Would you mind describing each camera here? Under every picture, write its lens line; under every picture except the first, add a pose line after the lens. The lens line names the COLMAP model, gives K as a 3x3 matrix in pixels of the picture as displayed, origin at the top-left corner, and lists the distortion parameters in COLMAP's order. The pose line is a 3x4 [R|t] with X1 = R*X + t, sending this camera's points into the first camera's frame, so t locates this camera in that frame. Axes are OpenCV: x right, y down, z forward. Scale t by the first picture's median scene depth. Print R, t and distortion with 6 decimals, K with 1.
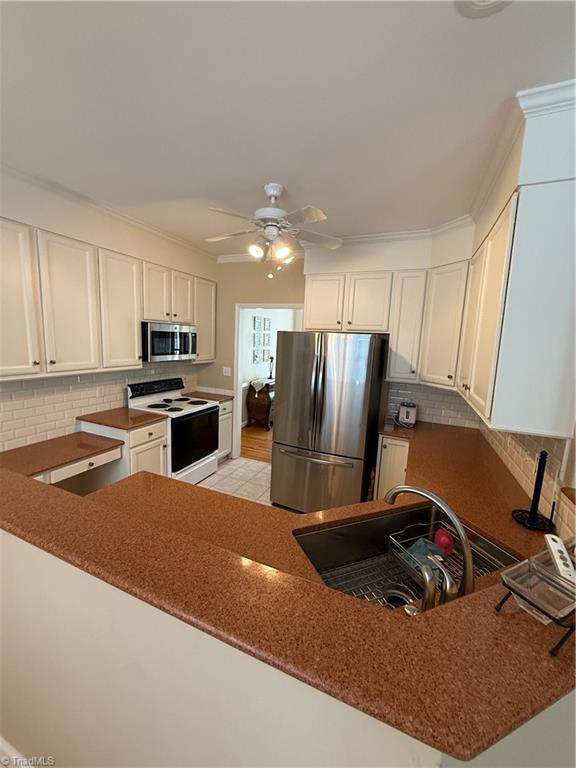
lens RADIAL K [[305.9, 0, 283.5], [0, 305.9, 382.9], [0, 0, 1]] dist [-0.001717, 0.000052]
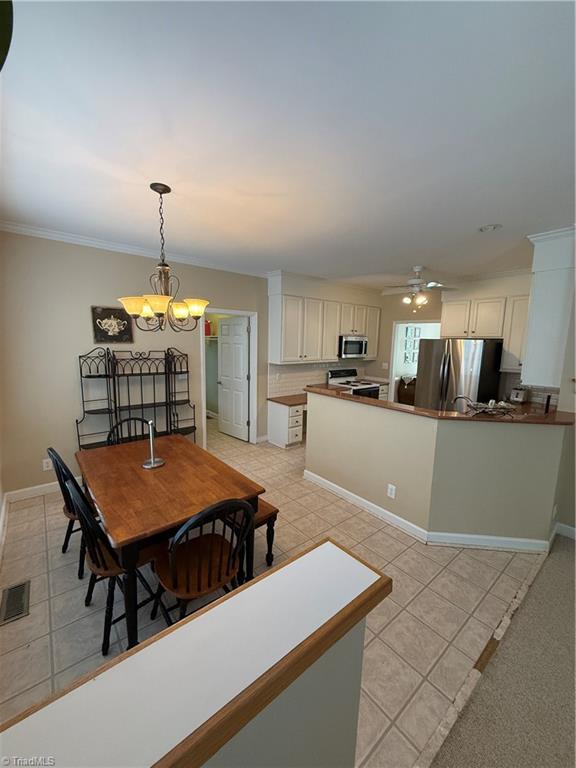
lens RADIAL K [[305.9, 0, 286.4], [0, 305.9, 382.2], [0, 0, 1]] dist [-0.001717, 0.000052]
pose [[0.891063, 0.037455, -0.452331, 0.084540], [-0.047586, 0.998806, -0.011035, 0.104942], [0.451377, 0.031358, 0.891782, -0.716662]]
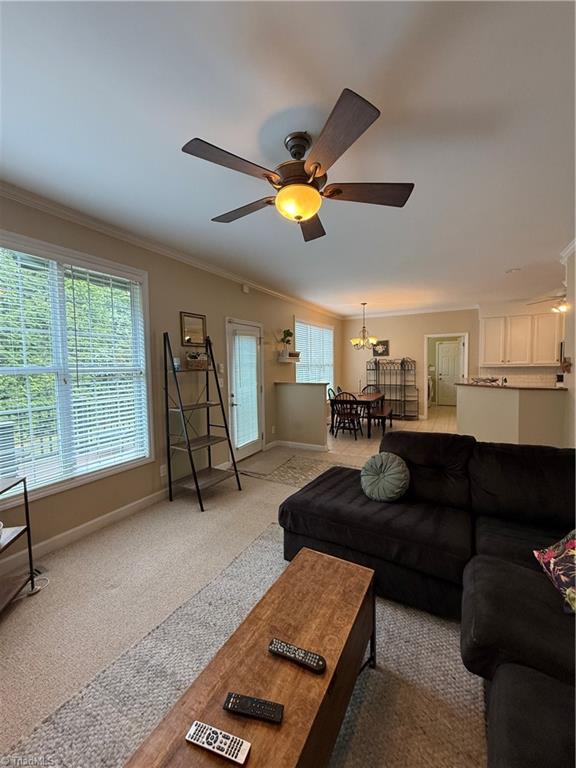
lens RADIAL K [[305.9, 0, 289.1], [0, 305.9, 385.4], [0, 0, 1]] dist [-0.001717, 0.000052]
pose [[-0.083558, 0.027631, -0.996120, 1.610416], [-0.132083, 0.990489, 0.038554, 0.222593], [0.987711, 0.134792, -0.079114, -0.525825]]
